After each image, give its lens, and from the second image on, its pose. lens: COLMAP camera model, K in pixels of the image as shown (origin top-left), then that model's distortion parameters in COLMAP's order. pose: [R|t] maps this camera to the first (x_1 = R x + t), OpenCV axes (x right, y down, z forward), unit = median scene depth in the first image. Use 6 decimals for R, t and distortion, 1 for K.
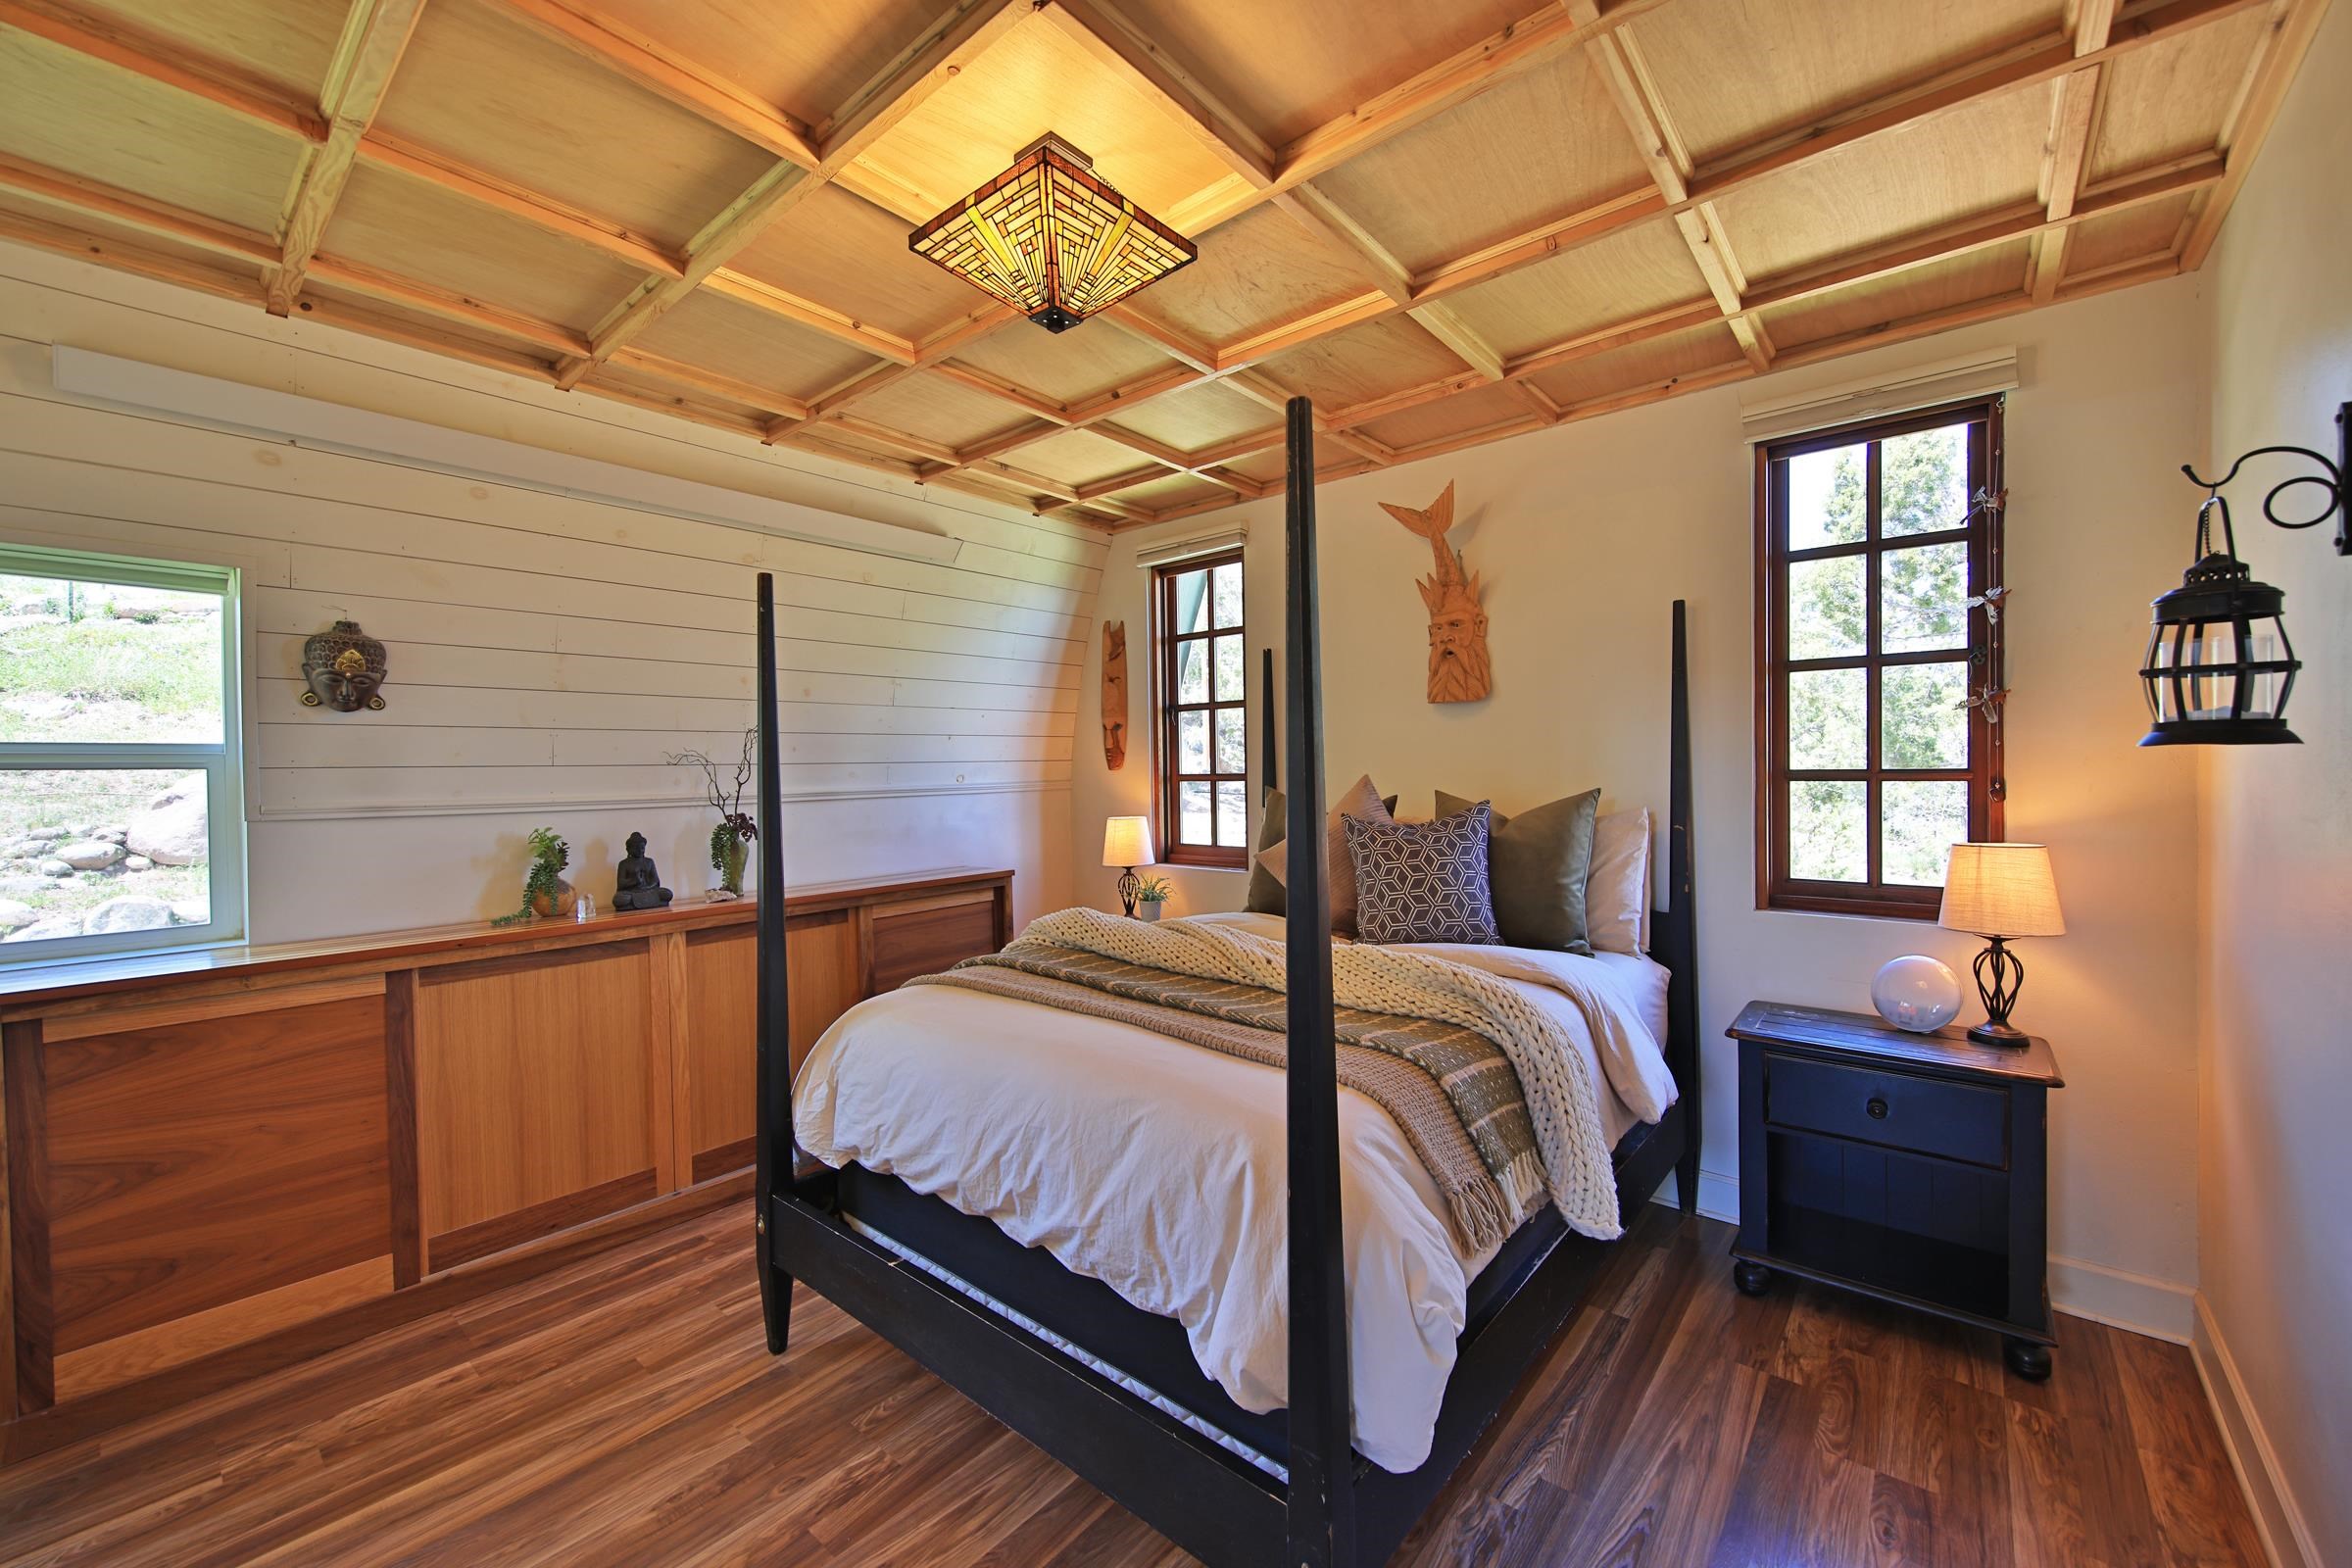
lens RADIAL K [[909.4, 0, 1209.1], [0, 909.4, 779.8], [0, 0, 1]] dist [-0.001289, -0.000182]
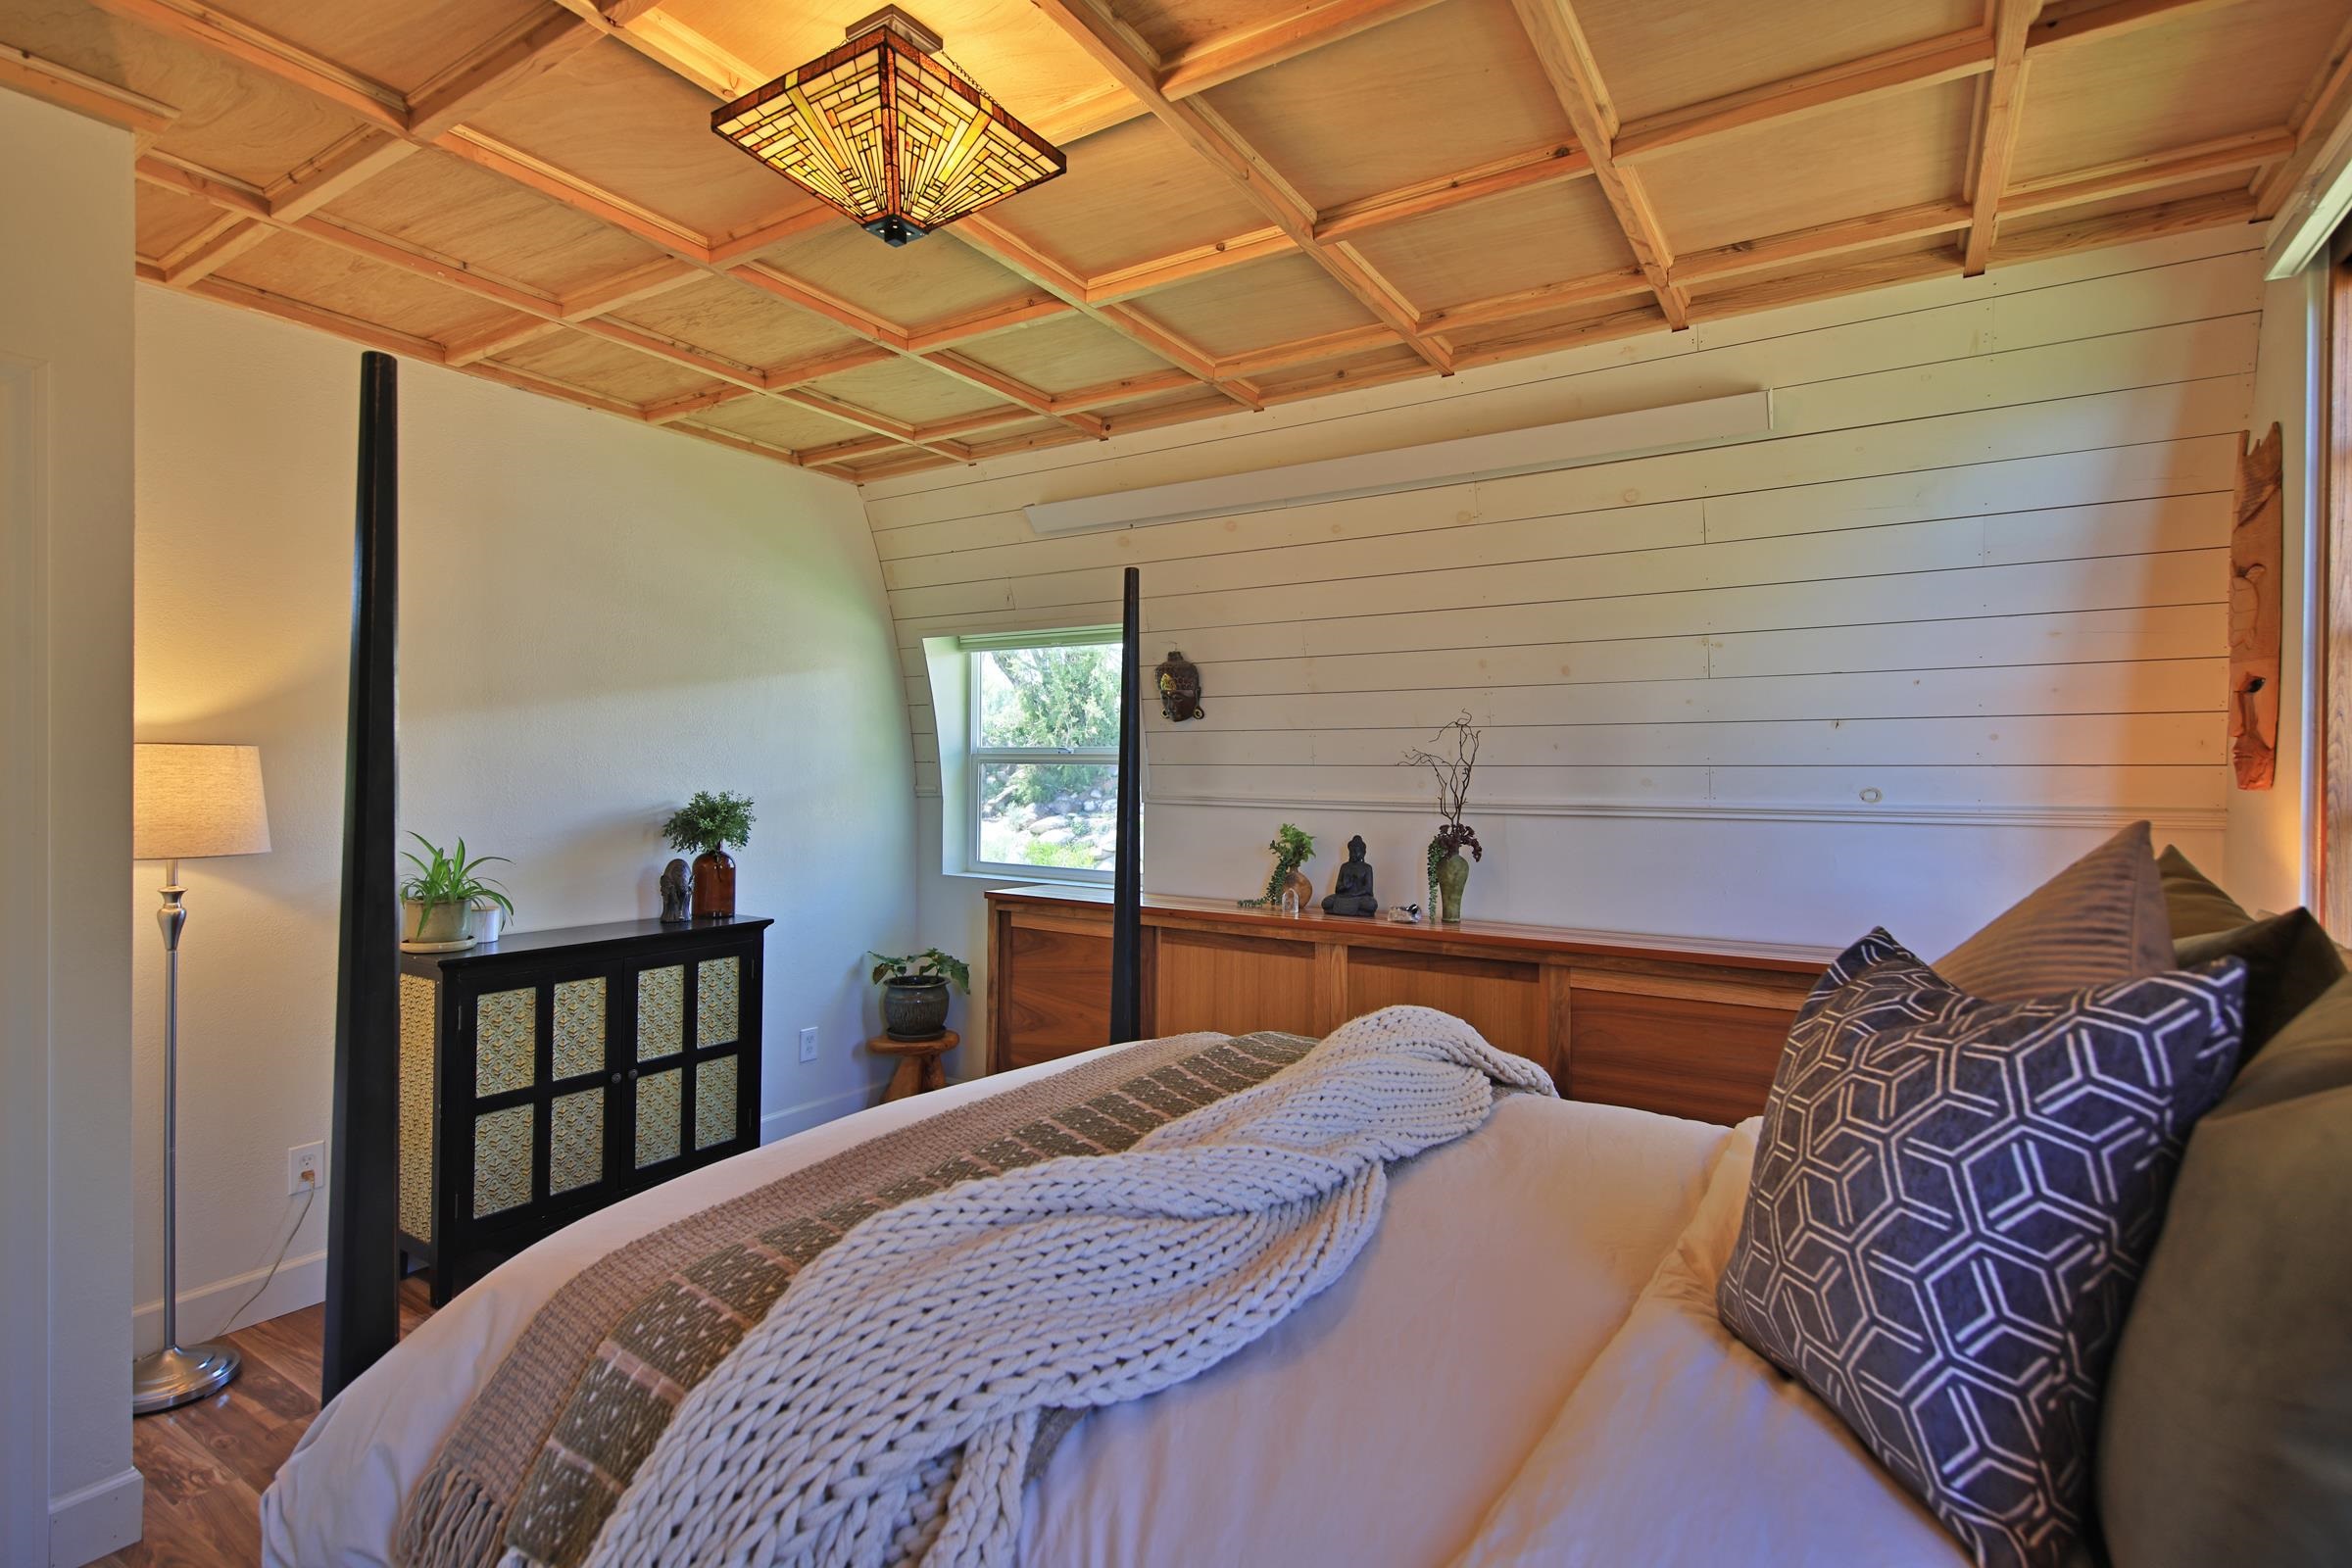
lens RADIAL K [[1105.5, 0, 1176.0], [0, 1105.5, 784.0], [0, 0, 1]] dist [0.000309, 0.000077]
pose [[0.108951, 0.033537, -0.993481, 0.531828], [-0.019909, 0.999304, 0.031551, -0.030915], [0.993848, 0.016342, 0.109543, 0.715280]]
